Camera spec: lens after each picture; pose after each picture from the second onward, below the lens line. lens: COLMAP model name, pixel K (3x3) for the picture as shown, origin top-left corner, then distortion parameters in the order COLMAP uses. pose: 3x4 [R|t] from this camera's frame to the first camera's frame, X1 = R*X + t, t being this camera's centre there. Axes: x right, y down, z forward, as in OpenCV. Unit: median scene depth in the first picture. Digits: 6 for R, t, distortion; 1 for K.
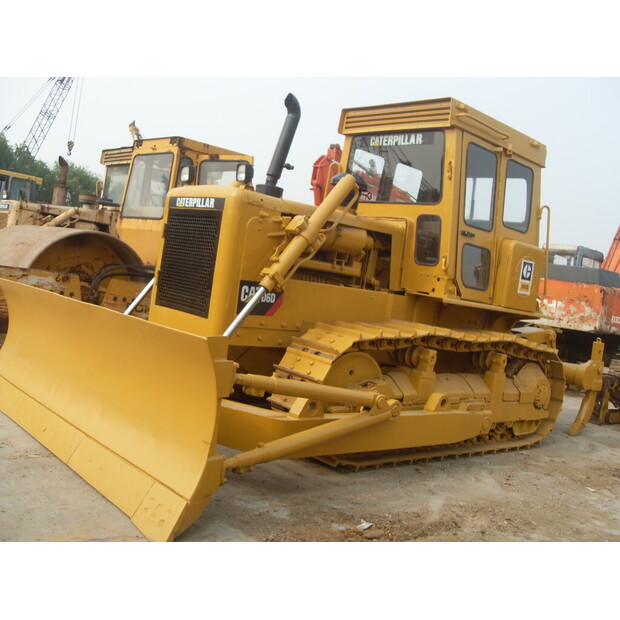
lens RADIAL K [[695.4, 0, 311.3], [0, 695.4, 312.0], [0, 0, 1]] dist [-0.132100, 0.000000]
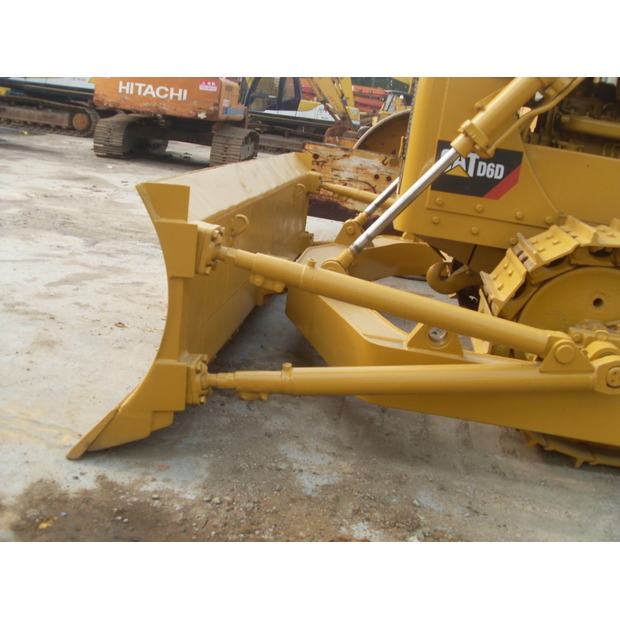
lens RADIAL K [[695.4, 0, 312.0], [0, 695.4, 307.5], [0, 0, 1]] dist [-0.132100, 0.000000]
pose [[0.669153, 0.153200, -0.727162, 0.298582], [-0.083170, 0.987811, 0.131579, 0.033971], [0.738456, -0.027569, 0.673738, 0.412926]]
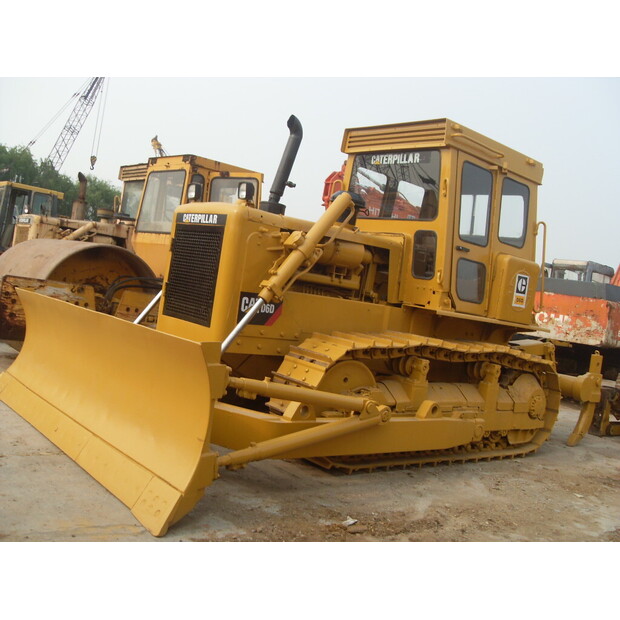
lens RADIAL K [[695.4, 0, 308.6], [0, 695.4, 312.3], [0, 0, 1]] dist [-0.132100, 0.000000]
pose [[0.999404, 0.006450, -0.033902, 0.034684], [-0.007135, 0.999772, -0.020130, 0.005923], [0.033765, 0.020360, 0.999222, -0.053910]]
